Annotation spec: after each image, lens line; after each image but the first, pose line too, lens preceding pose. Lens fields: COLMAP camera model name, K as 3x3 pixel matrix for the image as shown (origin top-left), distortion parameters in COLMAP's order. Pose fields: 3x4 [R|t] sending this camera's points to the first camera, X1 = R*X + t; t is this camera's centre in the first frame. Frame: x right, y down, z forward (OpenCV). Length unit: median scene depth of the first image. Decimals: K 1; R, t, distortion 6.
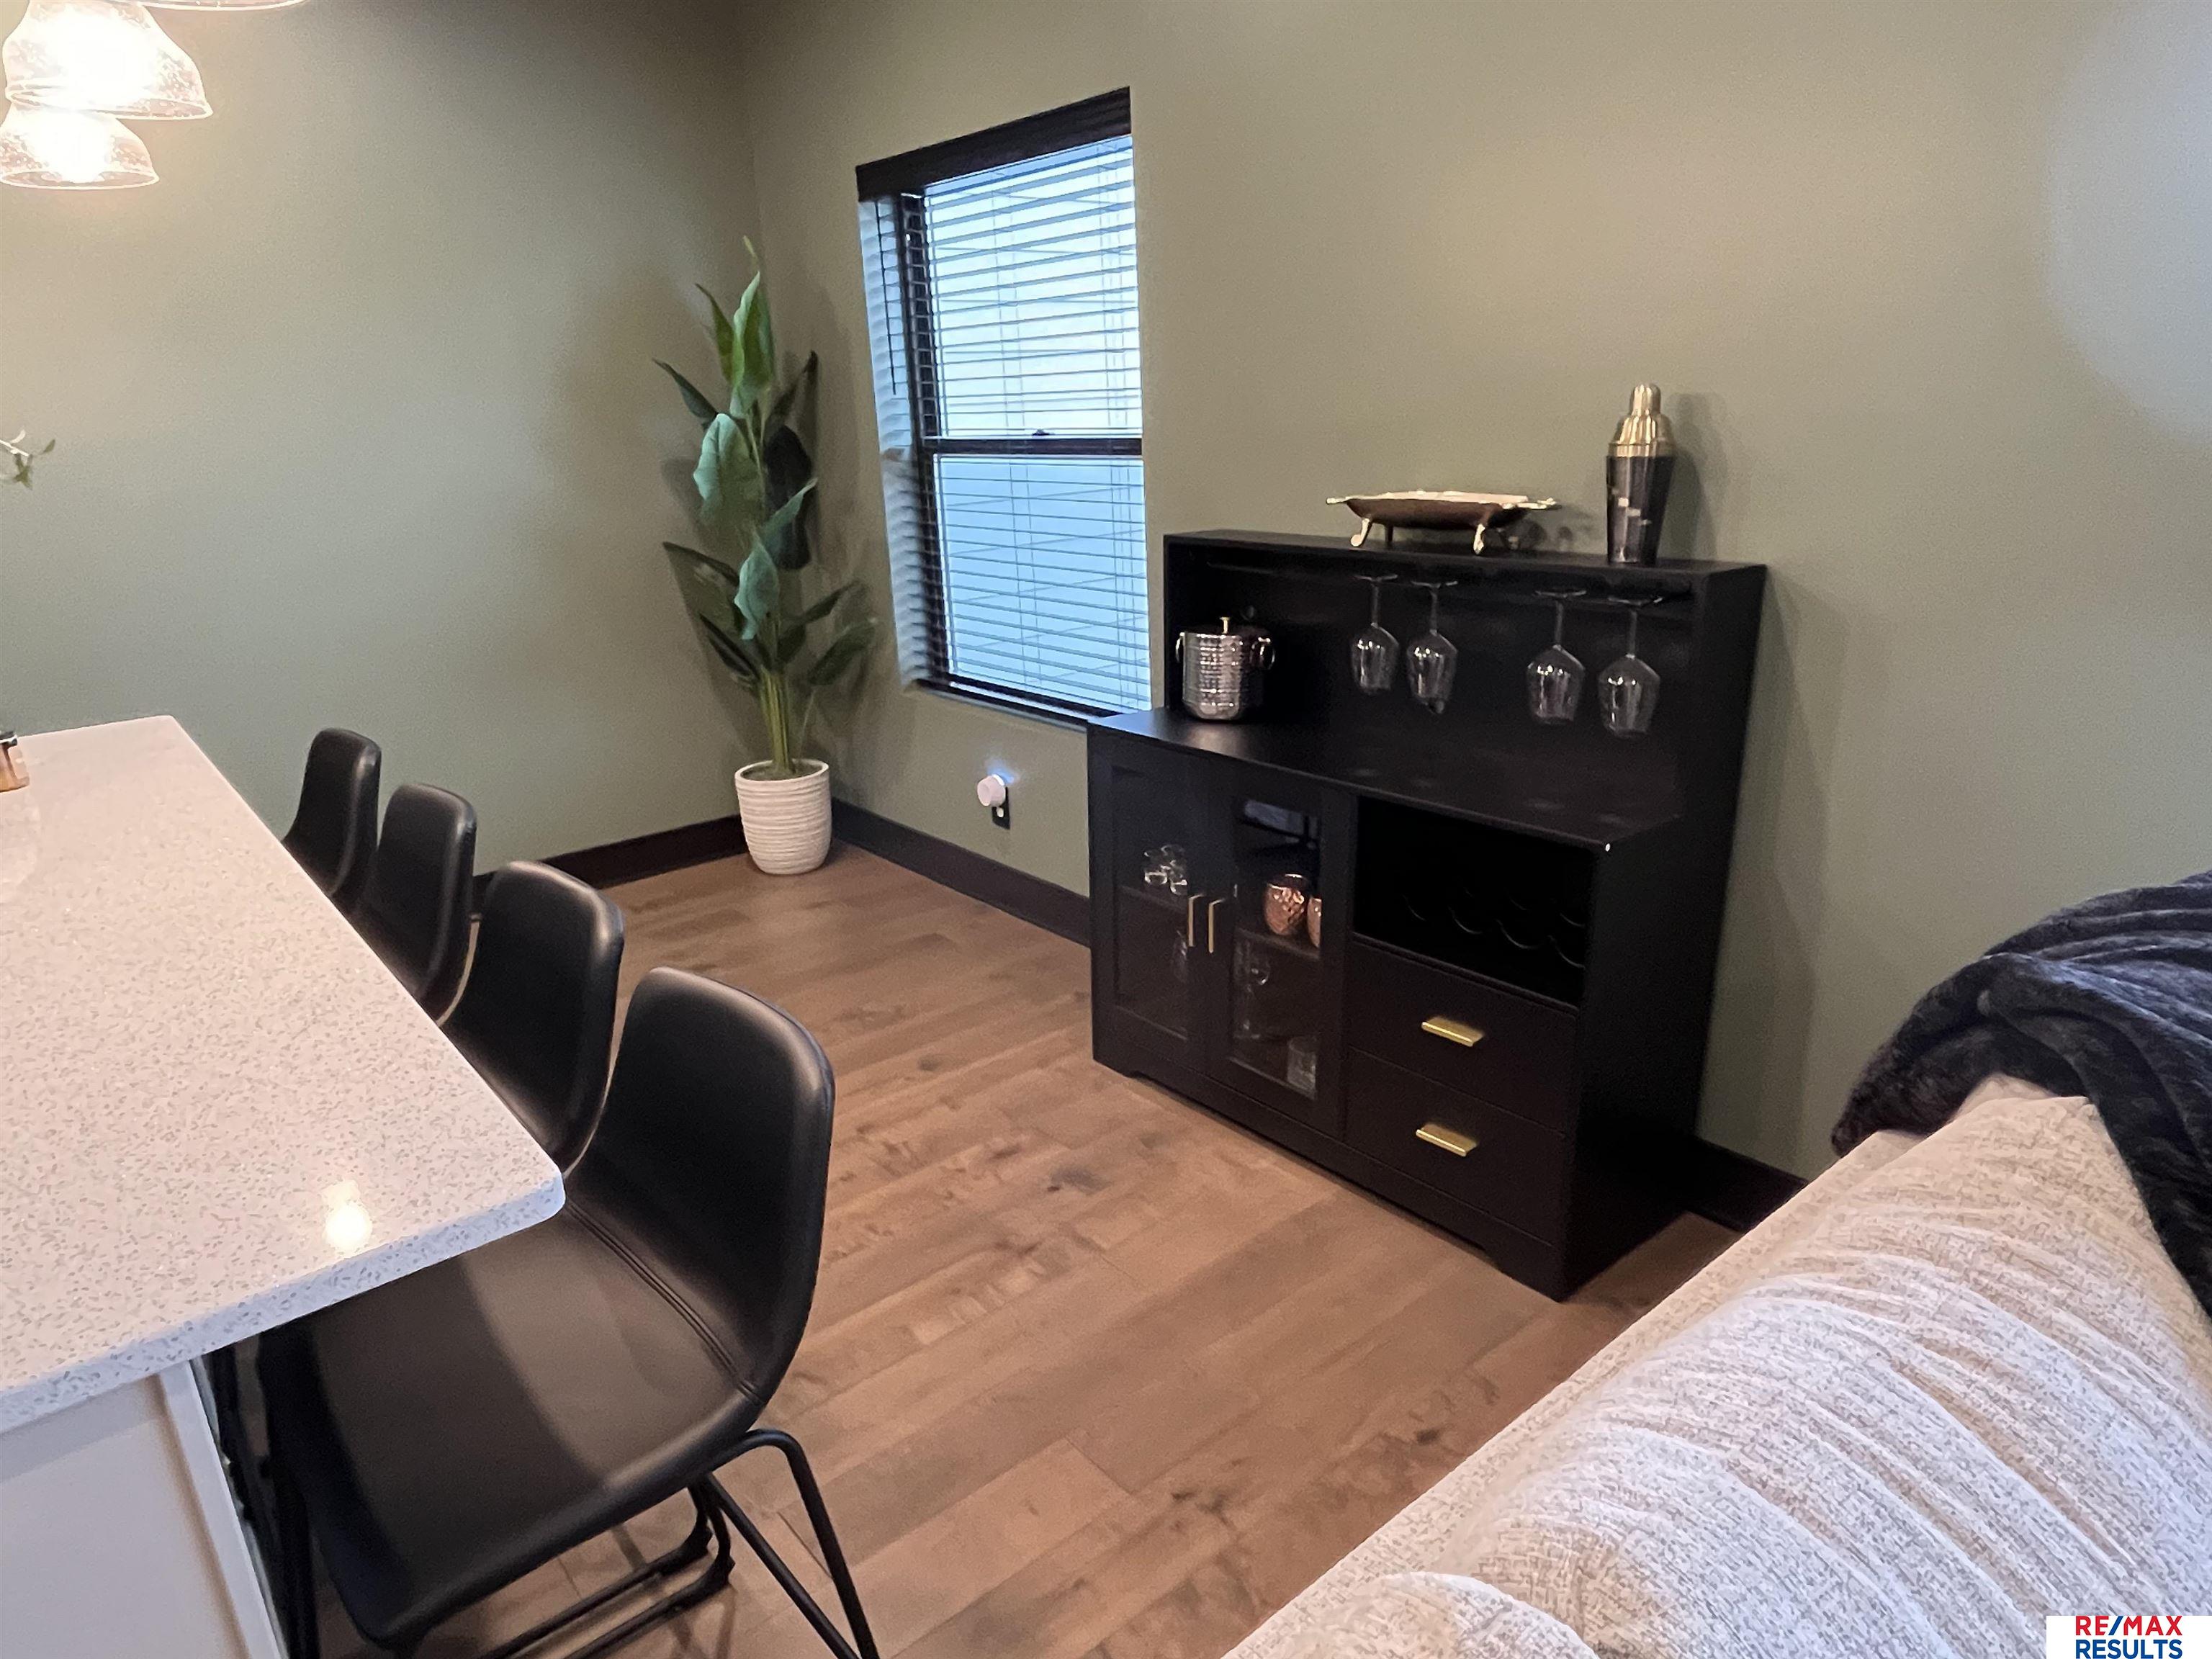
lens RADIAL K [[1364.7, 0, 1097.3], [0, 1364.7, 841.4], [0, 0, 1]] dist [0.000758, -0.003935]
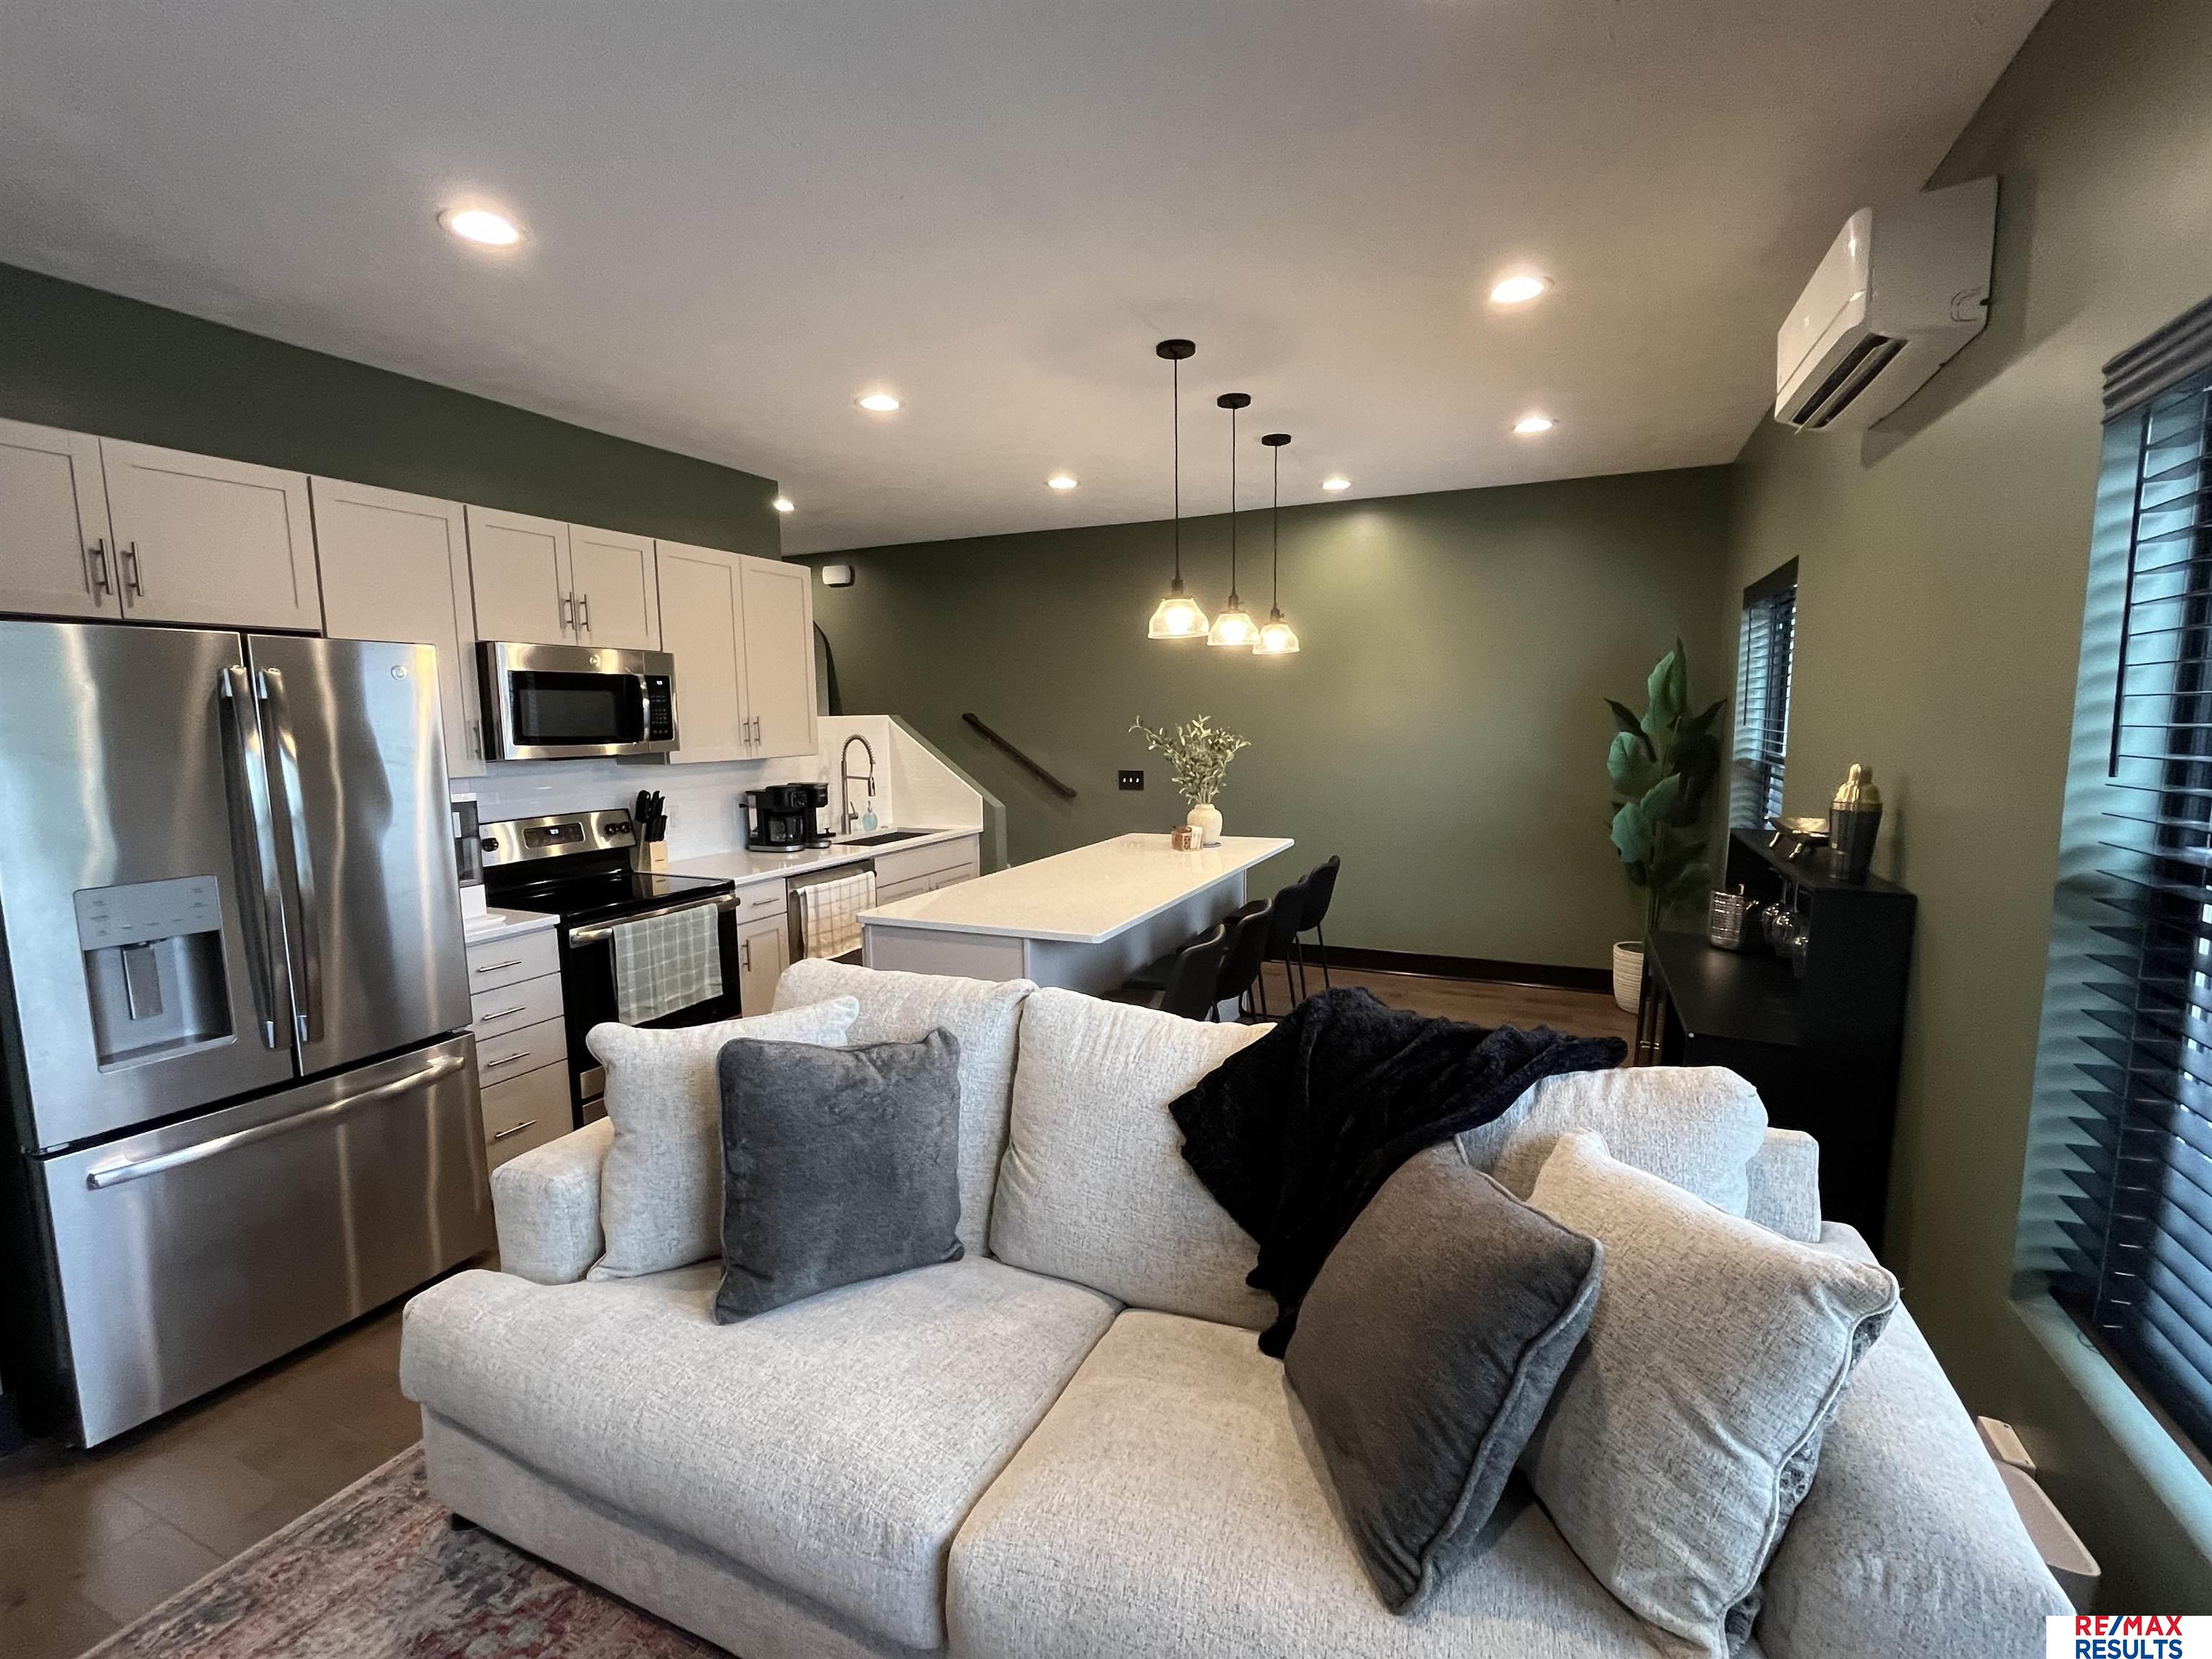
lens RADIAL K [[995.7, 0, 1118.9], [0, 995.7, 836.1], [0, 0, 1]] dist [-0.001694, -0.001168]
pose [[0.445805, 0.148007, -0.882809, 0.567887], [-0.285036, 0.958371, 0.016736, -0.025752], [0.848536, 0.244171, 0.469433, -0.101814]]
